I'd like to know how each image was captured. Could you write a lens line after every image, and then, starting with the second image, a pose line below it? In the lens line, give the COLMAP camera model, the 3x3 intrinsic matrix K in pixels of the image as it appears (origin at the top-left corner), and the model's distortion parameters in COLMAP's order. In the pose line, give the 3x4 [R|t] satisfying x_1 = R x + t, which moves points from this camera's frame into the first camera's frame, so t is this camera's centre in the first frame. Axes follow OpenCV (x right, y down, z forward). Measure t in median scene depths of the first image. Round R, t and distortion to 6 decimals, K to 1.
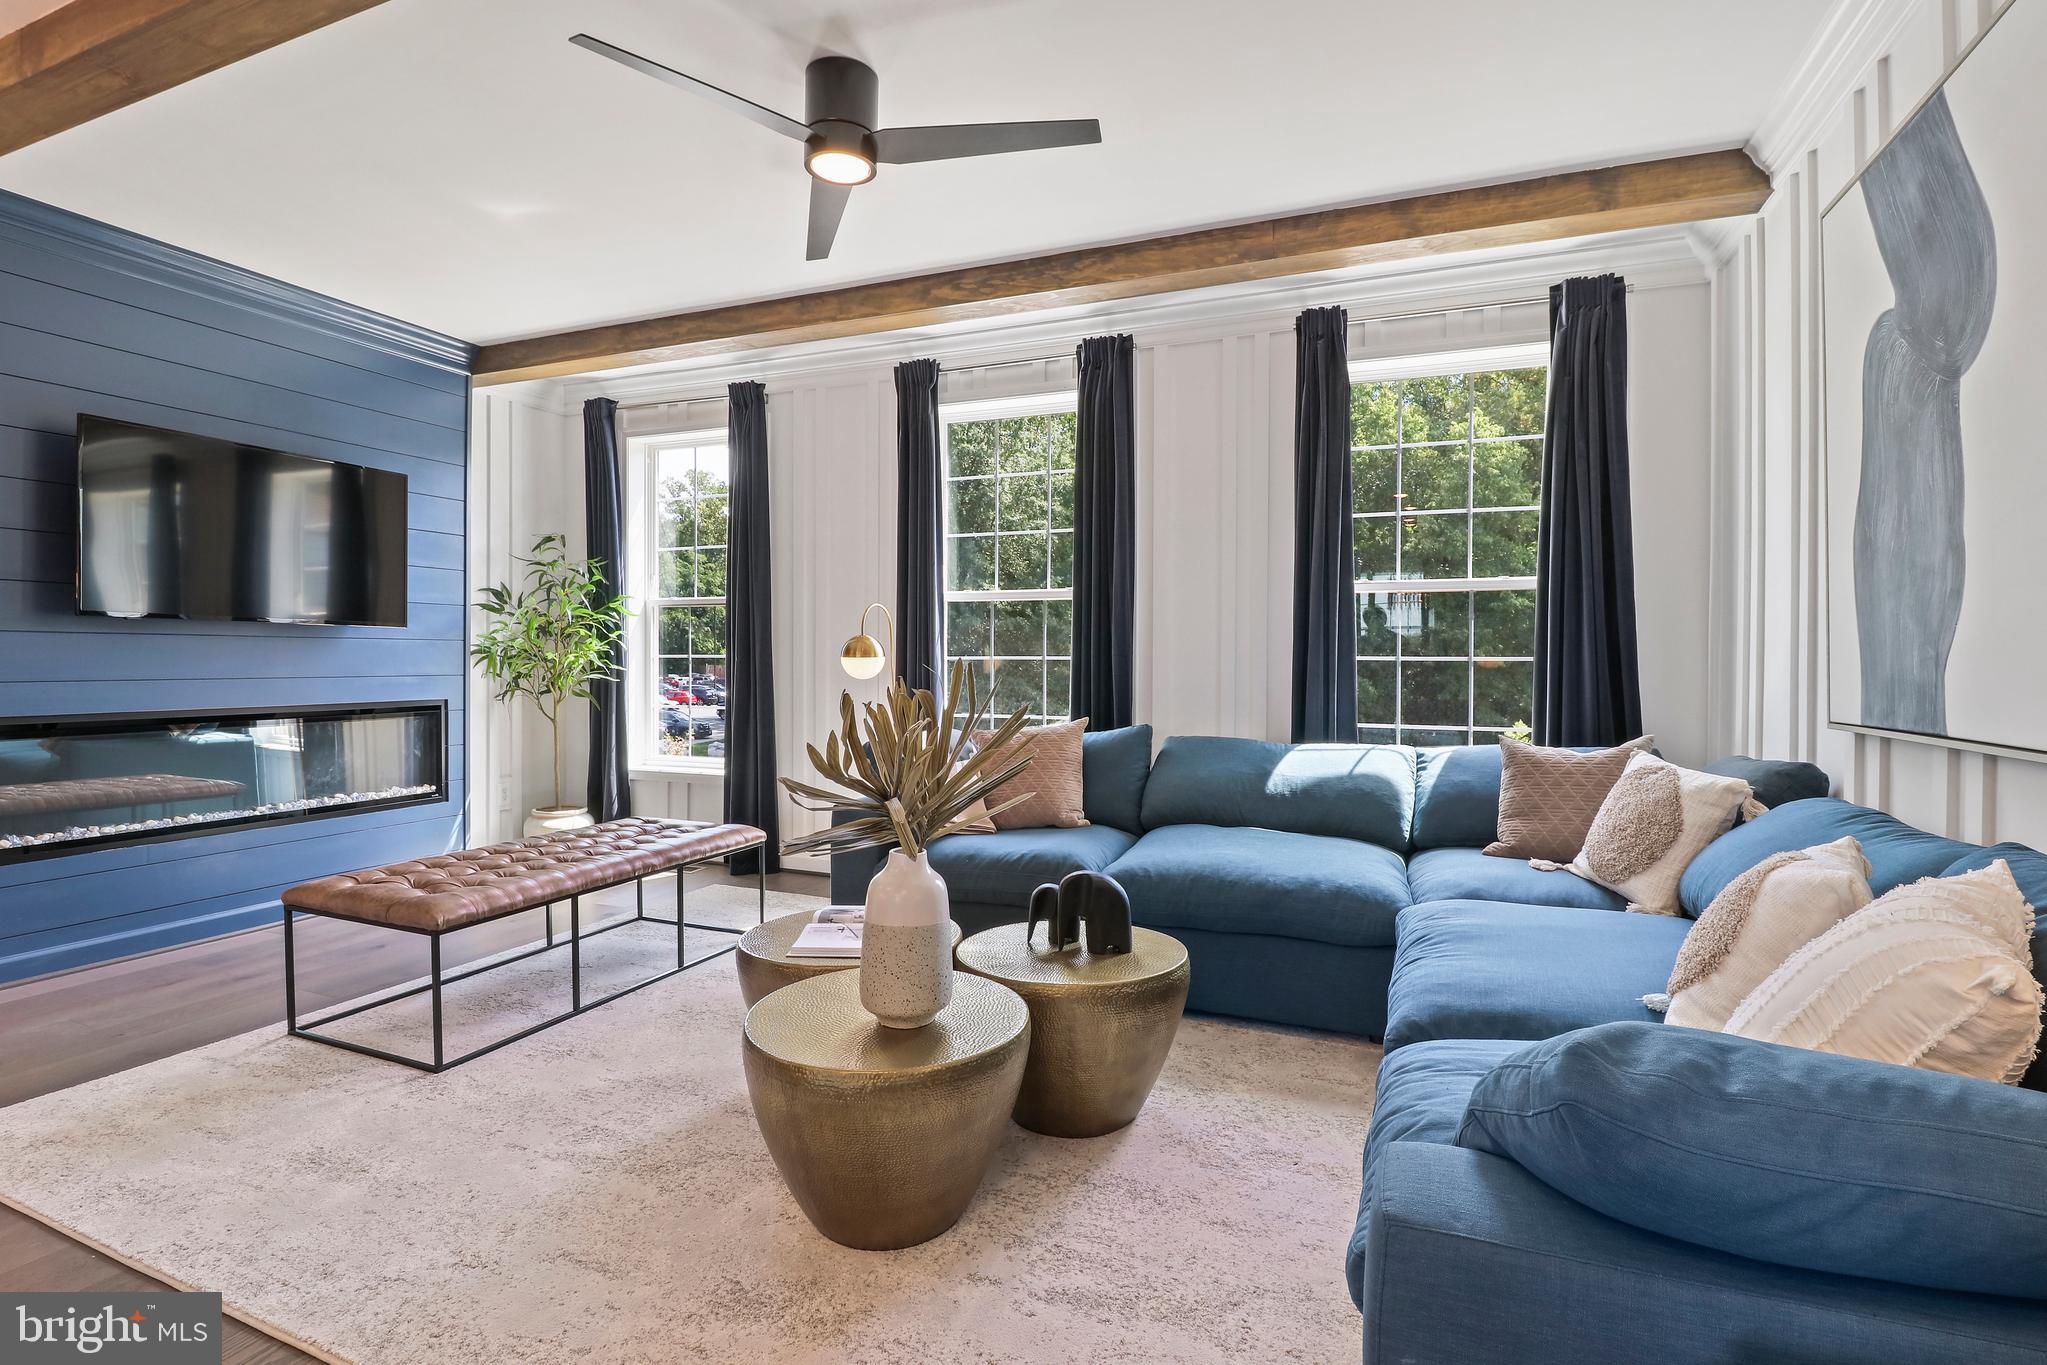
lens RADIAL K [[967.1, 0, 1028.6], [0, 967.1, 661.9], [0, 0, 1]] dist [0.000541, -0.013681]
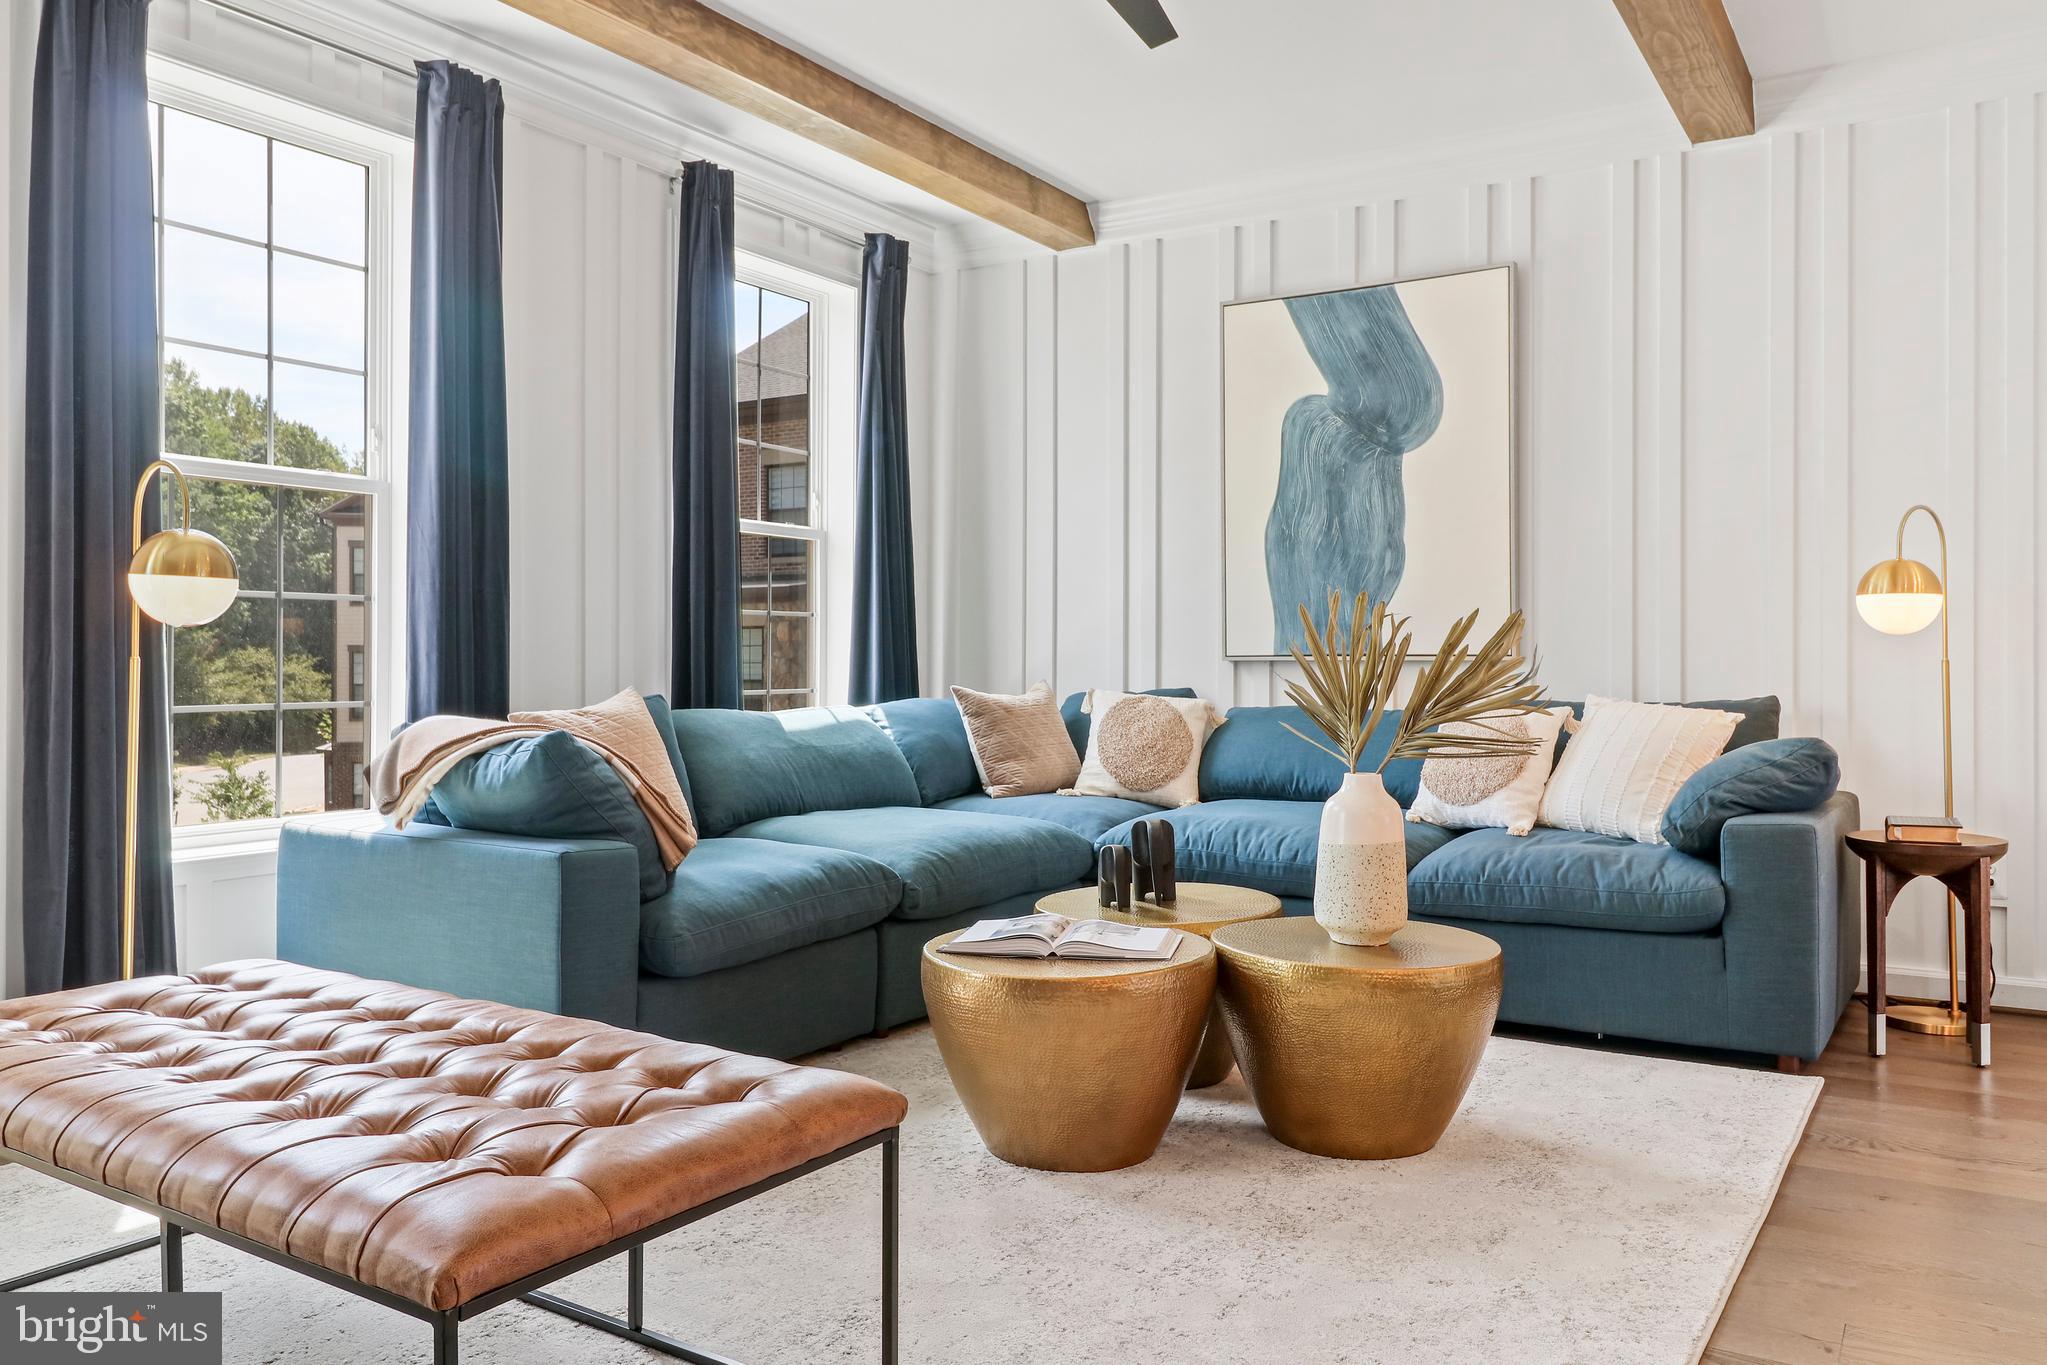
lens RADIAL K [[1507.9, 0, 1023.8], [0, 1507.9, 650.3], [0, 0, 1]] dist [0.009703, 0.001808]
pose [[0.180457, 0.000896, 0.983582, -1.125023], [0.002528, 0.999996, -0.001374, 0.043470], [-0.983580, 0.002734, 0.180454, 0.685630]]
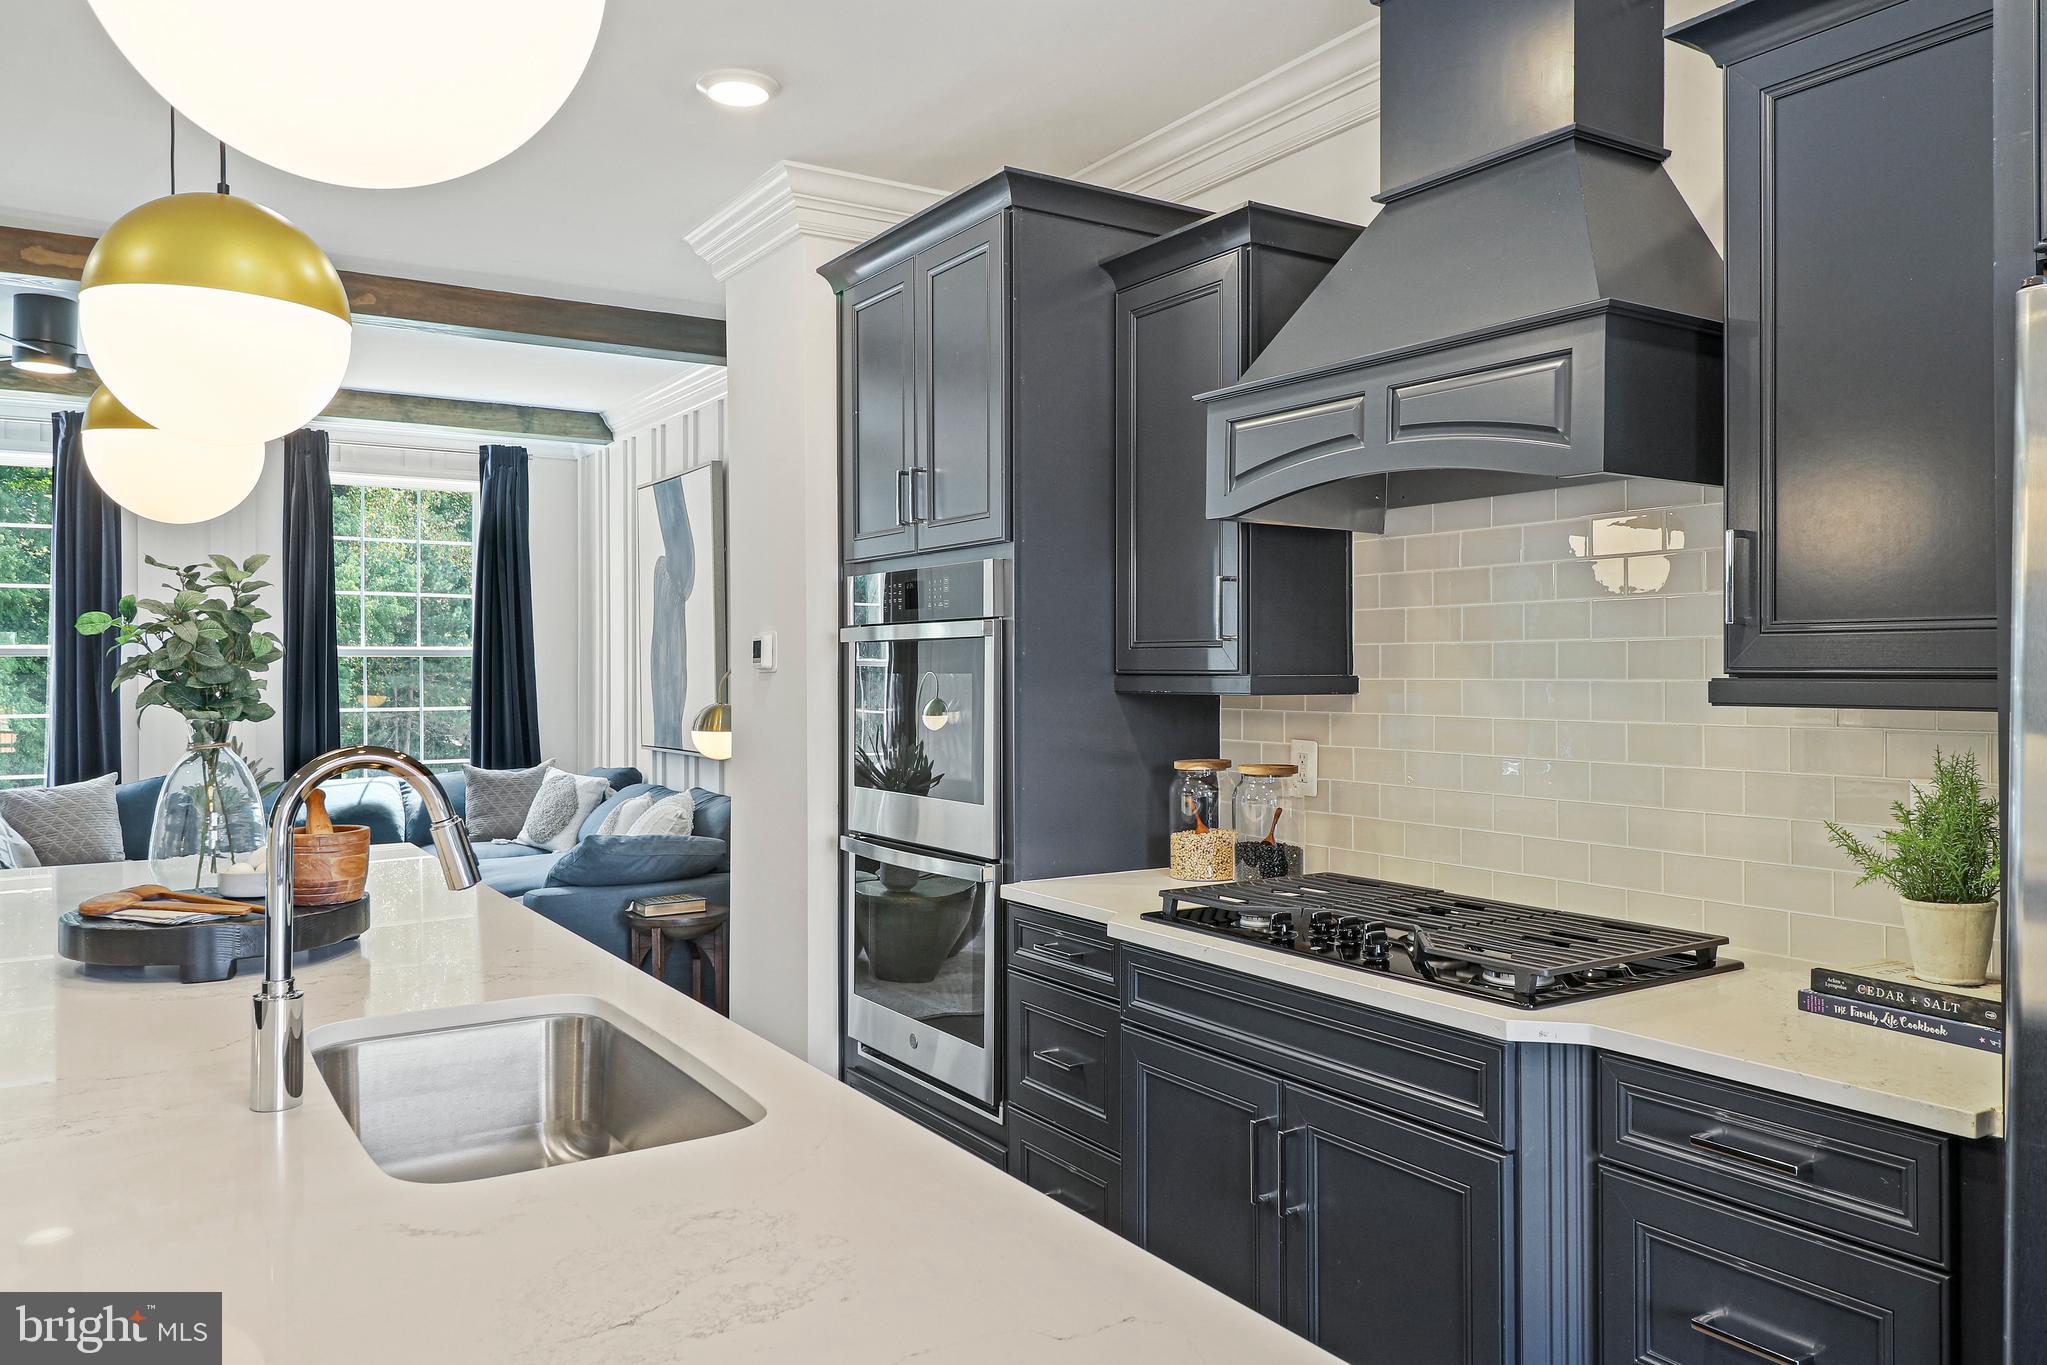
lens RADIAL K [[1446.2, 0, 1024.8], [0, 1446.2, 670.6], [0, 0, 1]] dist [0.005992, -0.000773]
pose [[0.580675, -0.008837, 0.814087, -0.872521], [0.008497, 0.999952, 0.004794, -0.076065], [-0.814091, 0.004134, 0.580723, -1.057259]]
